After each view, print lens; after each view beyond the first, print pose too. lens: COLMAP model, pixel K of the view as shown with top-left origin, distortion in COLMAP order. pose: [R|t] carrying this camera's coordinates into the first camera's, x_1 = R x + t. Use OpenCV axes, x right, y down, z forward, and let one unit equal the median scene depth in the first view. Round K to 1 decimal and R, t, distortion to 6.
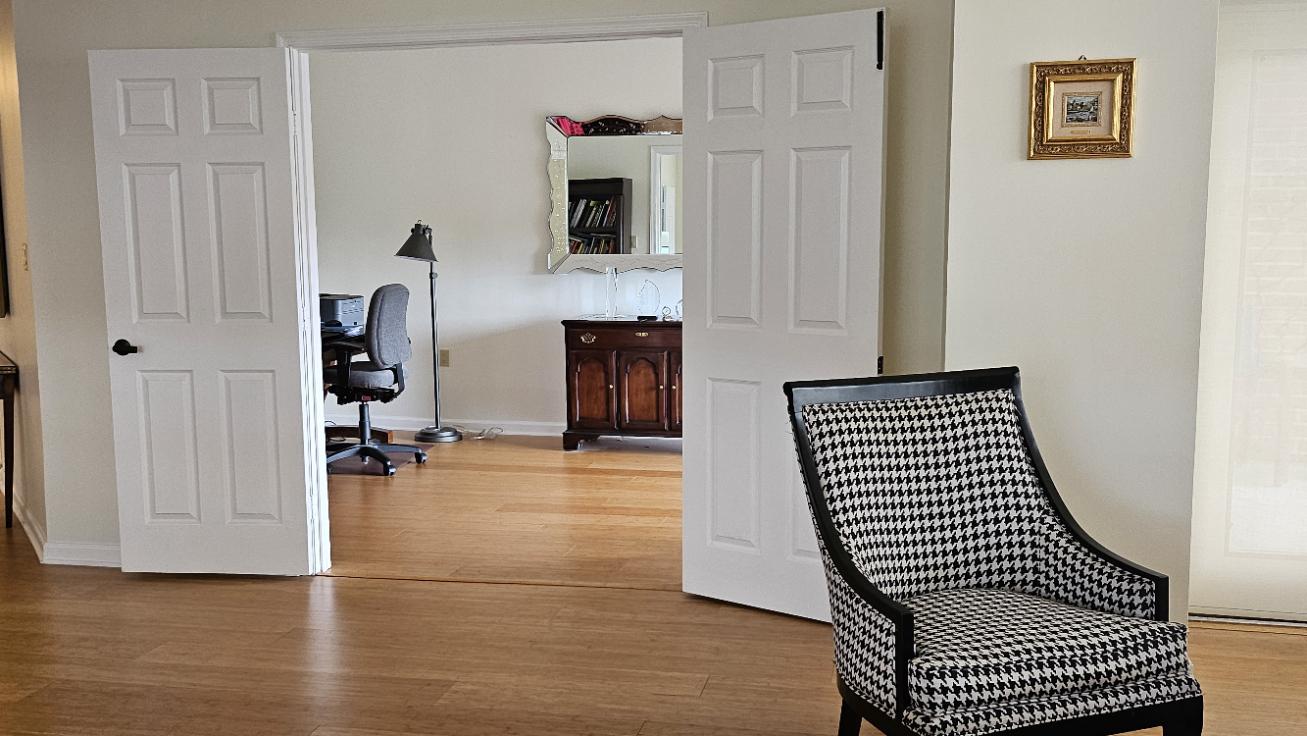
lens RADIAL K [[1064.3, 0, 653.5], [0, 1064.3, 368.0], [0, 0, 1]] dist [0.001558, 0.000120]
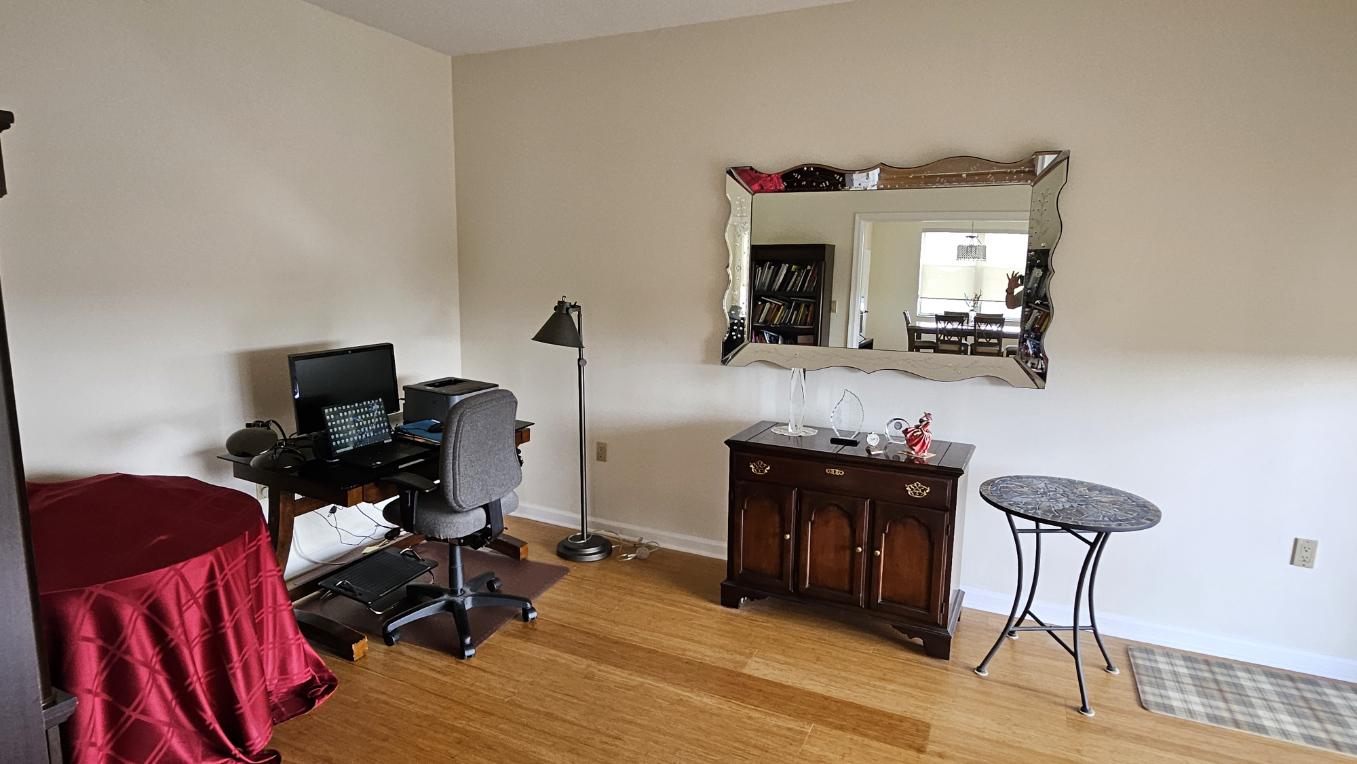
lens RADIAL K [[695.5, 0, 678.5], [0, 695.5, 382.0], [0, 0, 1]] dist [-0.001707, -0.000061]
pose [[0.971532, 0.057635, -0.229790, -0.008622], [-0.051568, 0.998146, 0.032326, -0.094999], [0.231227, -0.019556, 0.972703, 0.499408]]
